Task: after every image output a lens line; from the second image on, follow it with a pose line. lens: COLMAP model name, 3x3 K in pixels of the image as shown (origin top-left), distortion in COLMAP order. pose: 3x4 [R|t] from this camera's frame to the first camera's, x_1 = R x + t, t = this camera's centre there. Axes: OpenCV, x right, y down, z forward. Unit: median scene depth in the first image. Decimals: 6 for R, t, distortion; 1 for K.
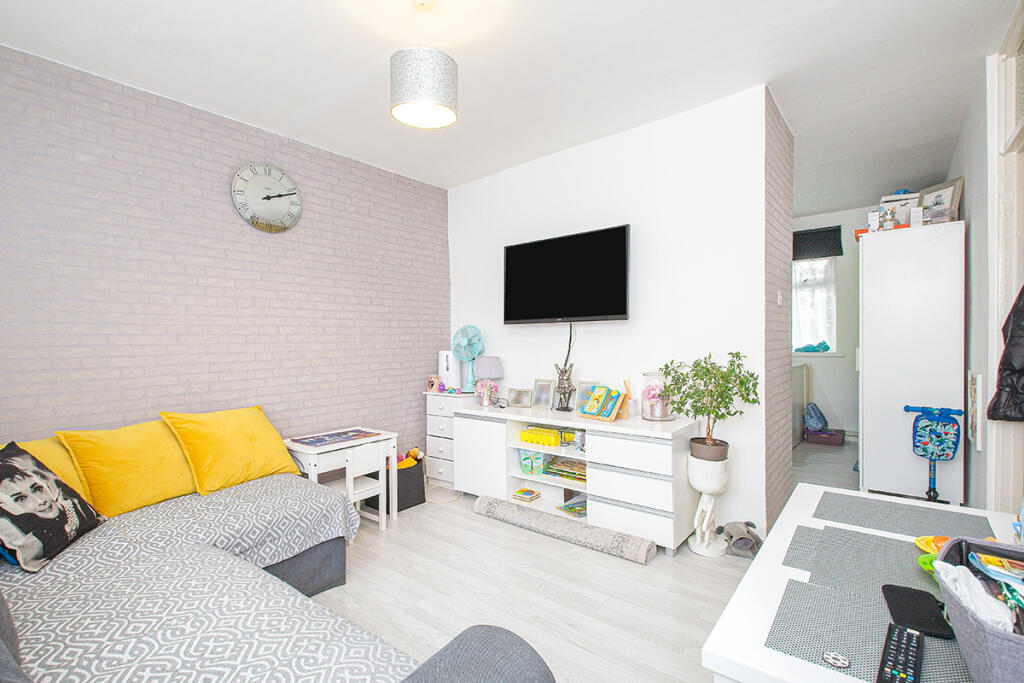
lens RADIAL K [[473.7, 0, 514.2], [0, 473.7, 337.4], [0, 0, 1]] dist [-0.002662, -0.000801]
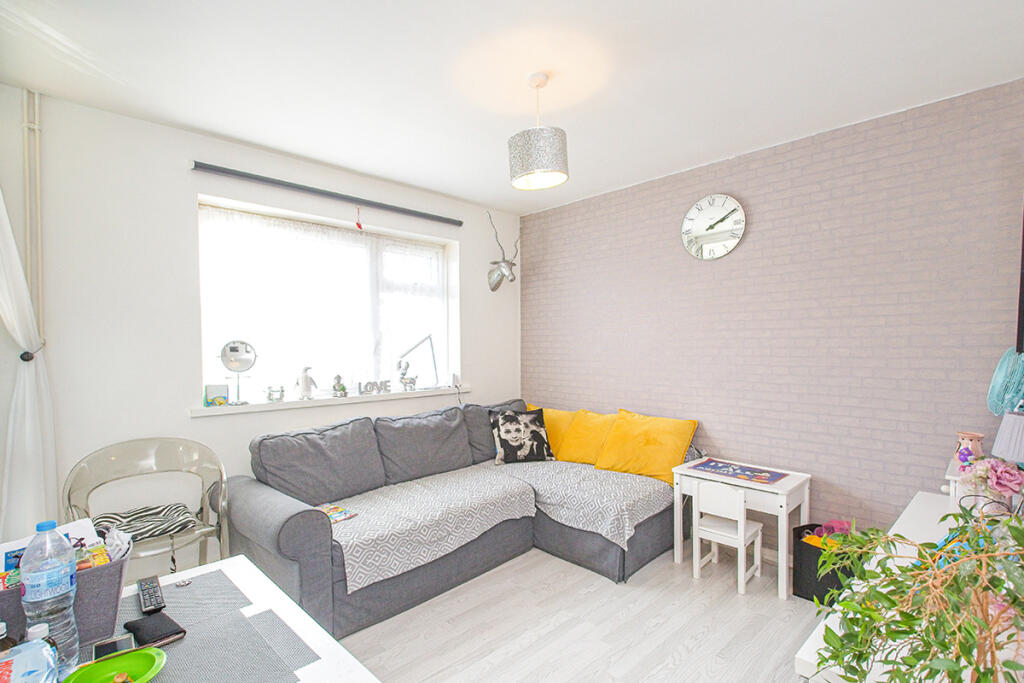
lens RADIAL K [[473.7, 0, 511.2], [0, 473.7, 347.2], [0, 0, 1]] dist [-0.002662, -0.000801]
pose [[-0.138263, 0.009789, -0.990347, 0.580543], [0.005482, 0.999943, 0.009118, -0.036943], [0.990380, -0.004169, -0.138308, 0.685096]]
